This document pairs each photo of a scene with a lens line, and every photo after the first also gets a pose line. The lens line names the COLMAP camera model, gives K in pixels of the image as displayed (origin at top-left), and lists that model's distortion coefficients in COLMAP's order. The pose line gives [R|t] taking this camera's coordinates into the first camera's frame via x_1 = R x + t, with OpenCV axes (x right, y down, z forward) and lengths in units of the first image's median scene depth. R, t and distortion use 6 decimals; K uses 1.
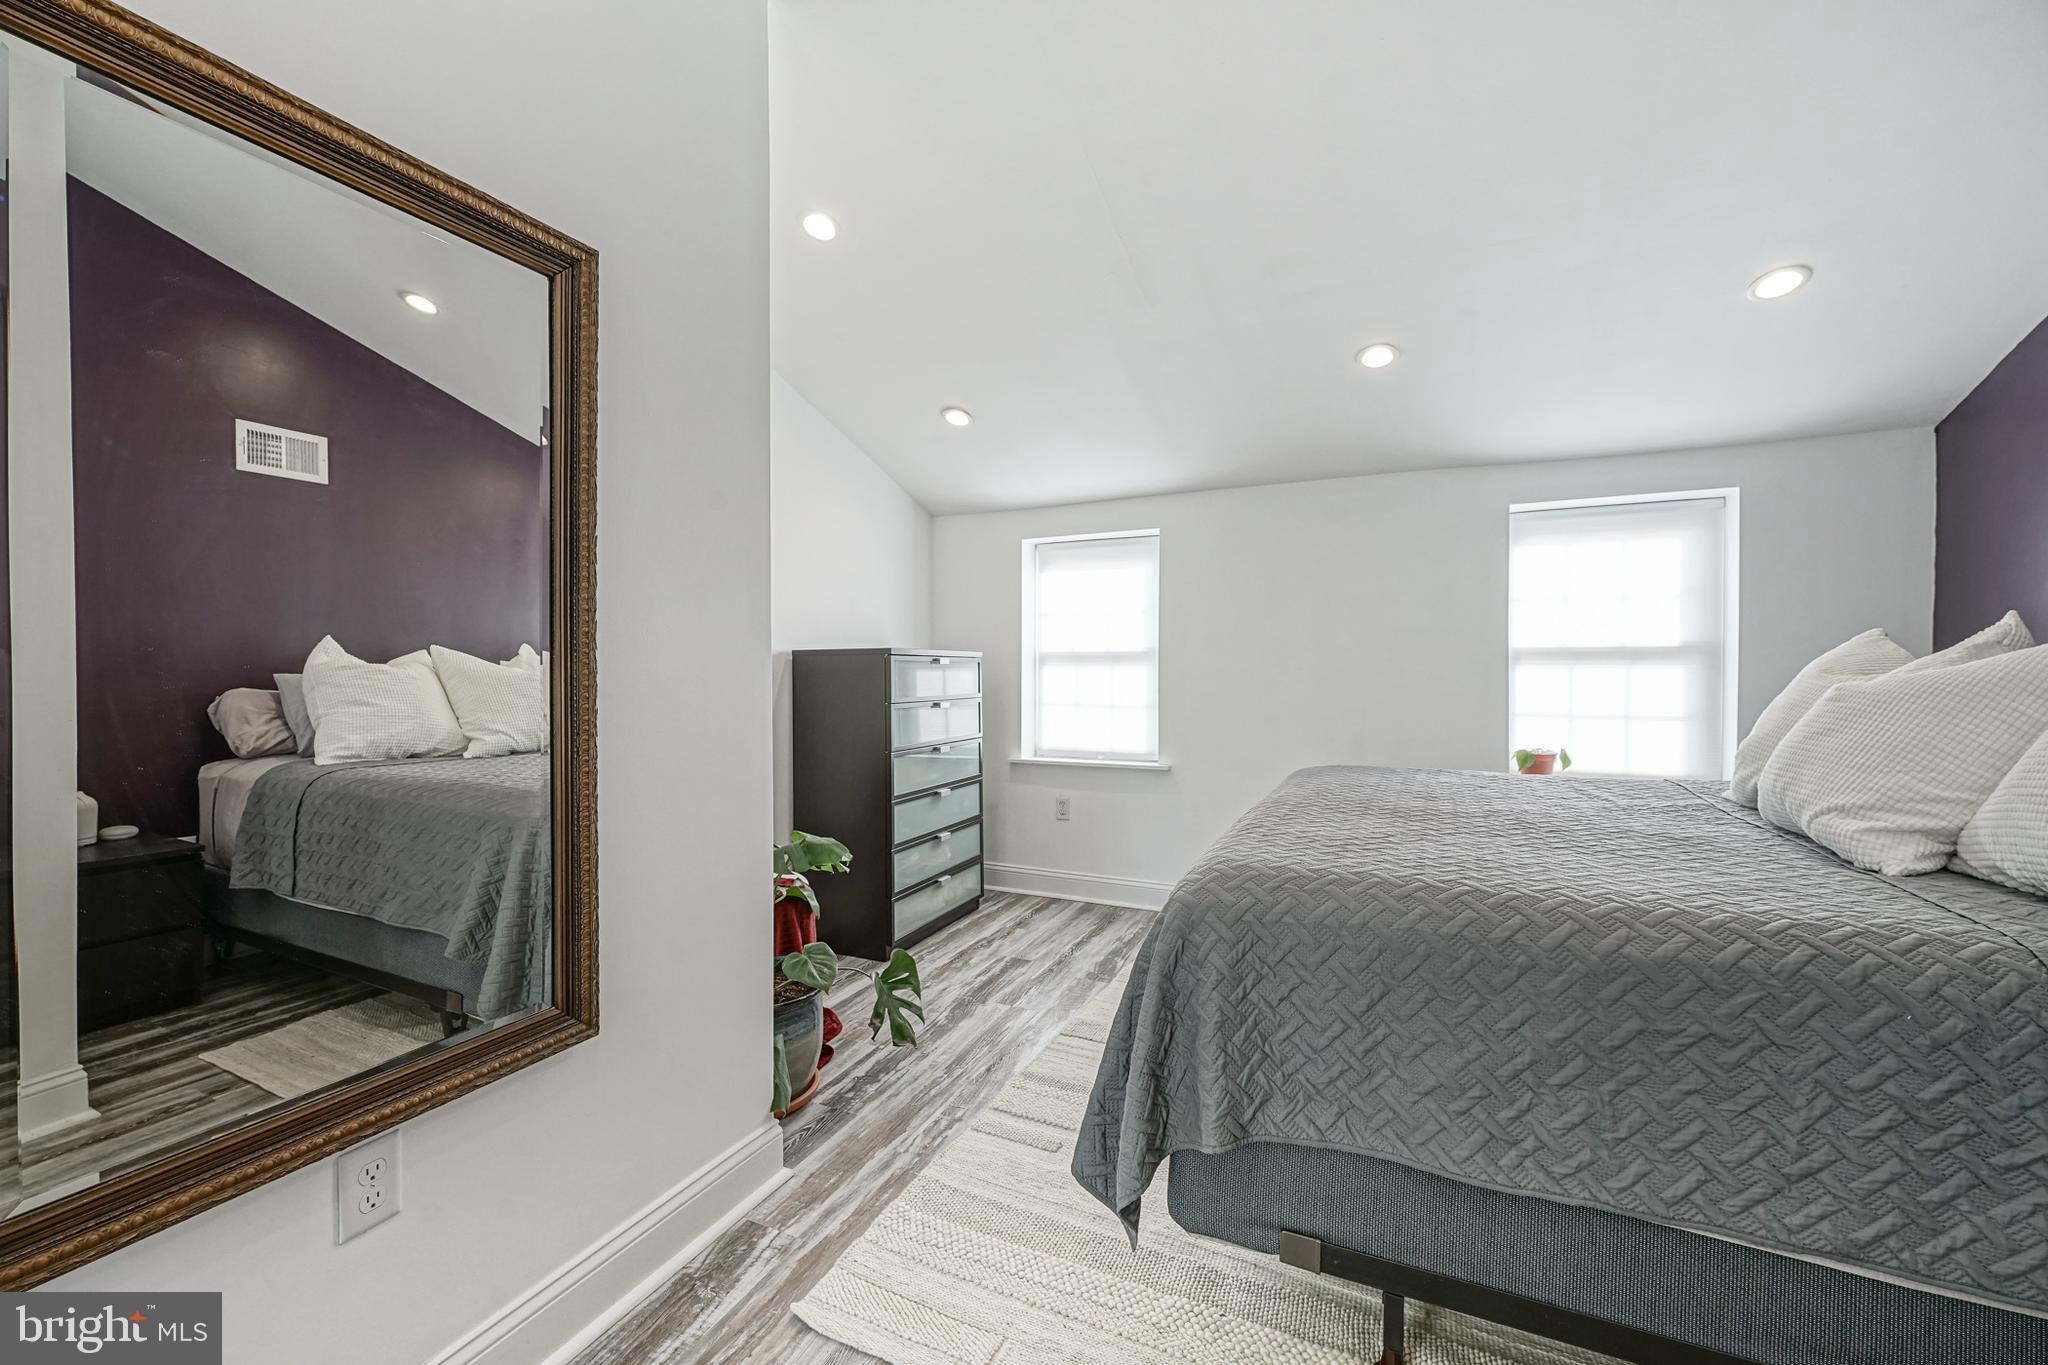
lens RADIAL K [[808.8, 0, 1029.4], [0, 808.8, 680.4], [0, 0, 1]] dist [0.000759, 0.000439]
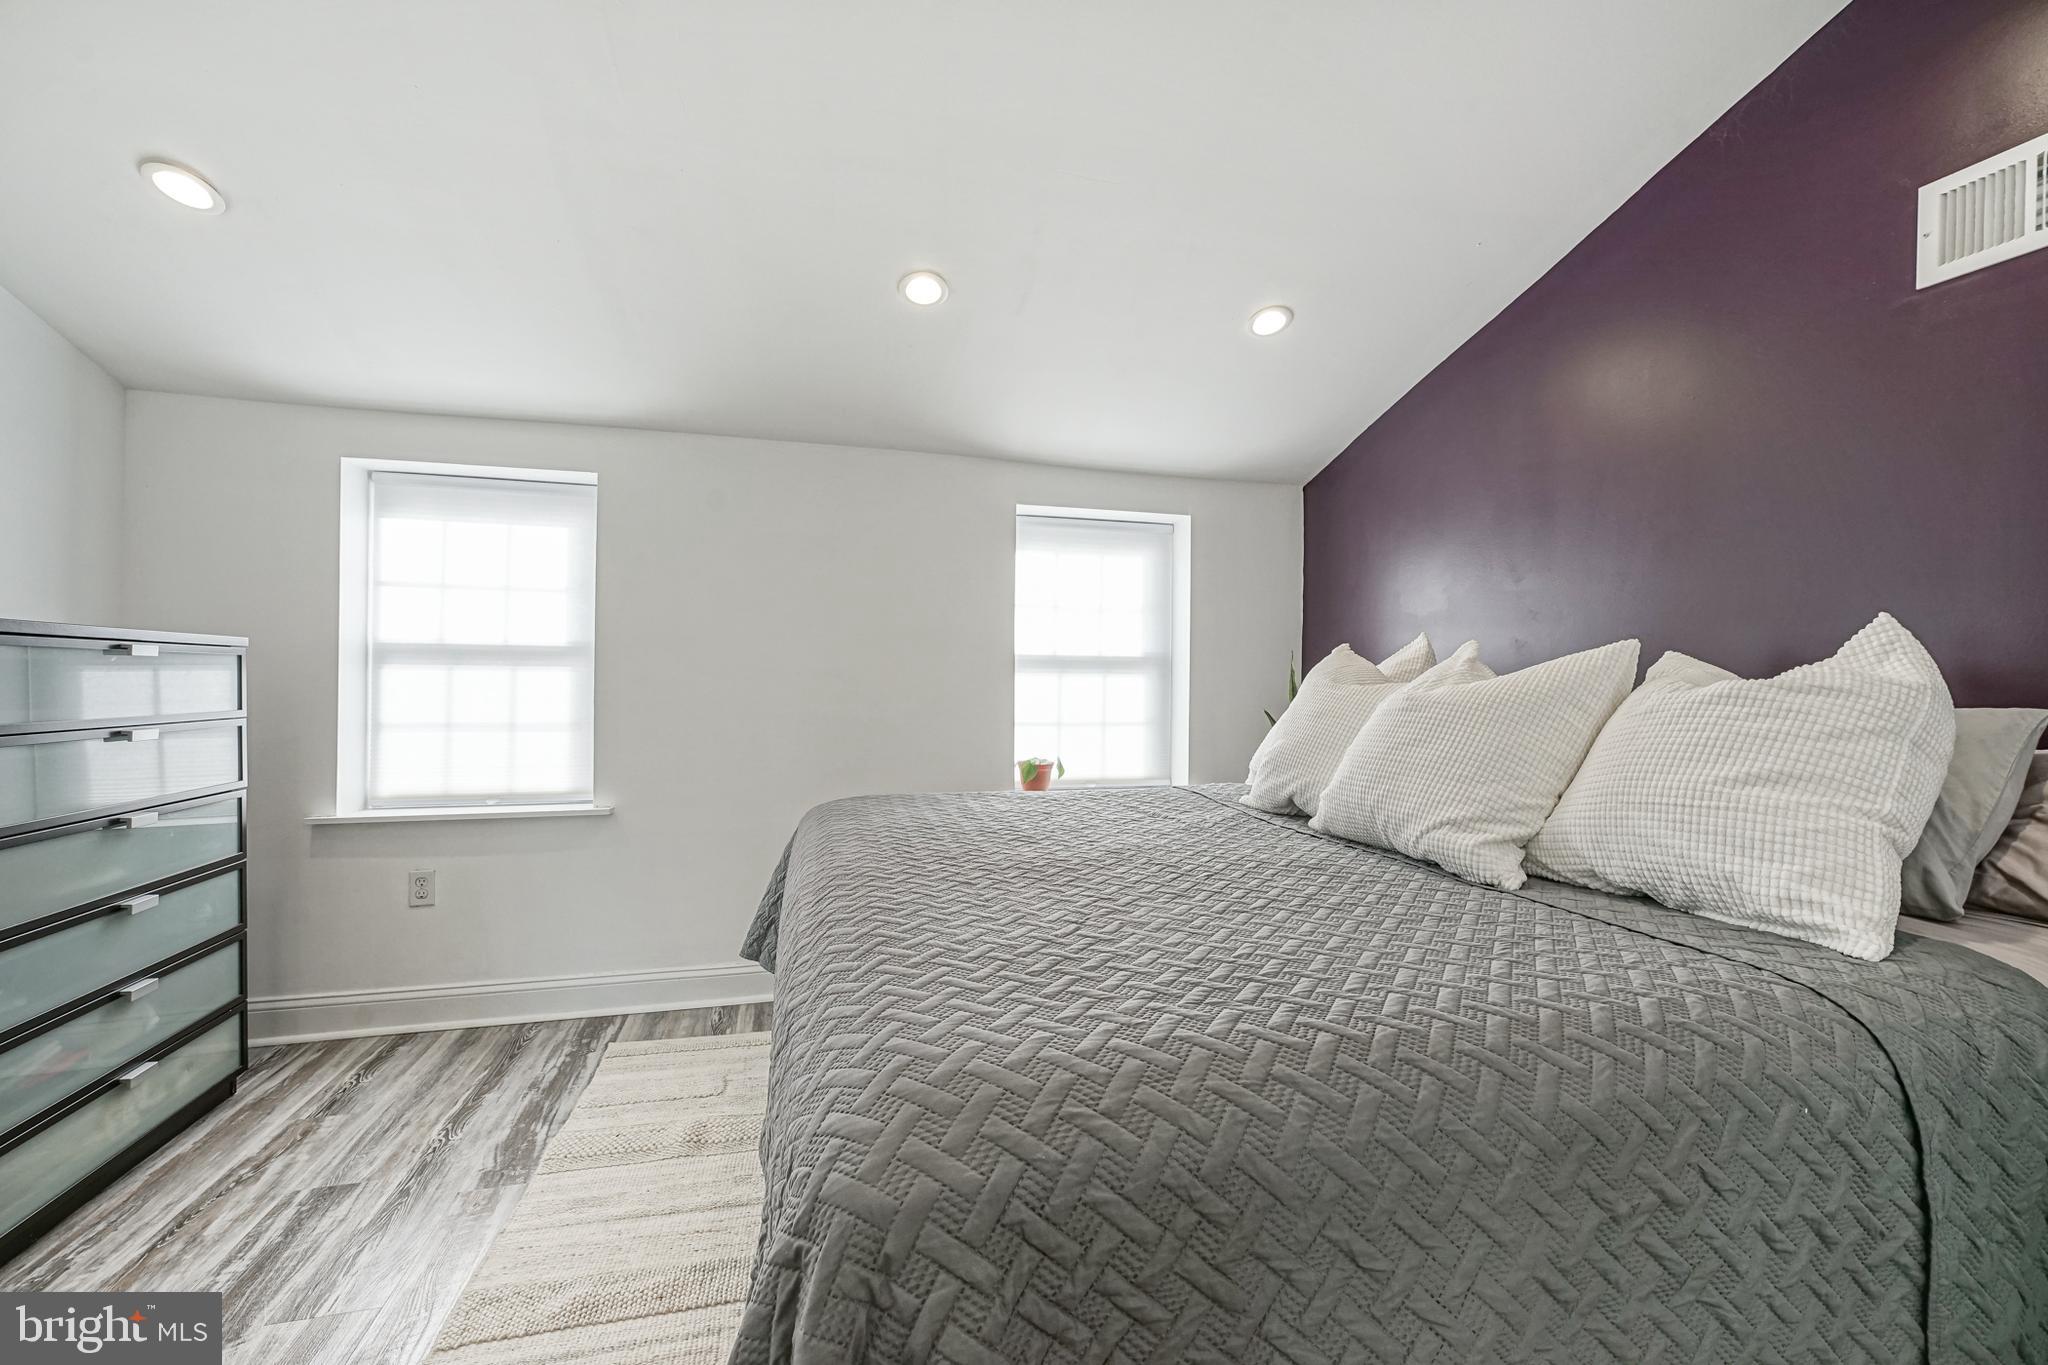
lens RADIAL K [[808.8, 0, 1029.4], [0, 808.8, 680.4], [0, 0, 1]] dist [0.000759, 0.000439]
pose [[0.763024, 0.006828, 0.646334, -0.007685], [-0.001683, 0.999962, -0.008577, -0.001315], [-0.646368, 0.005457, 0.763006, 0.236687]]
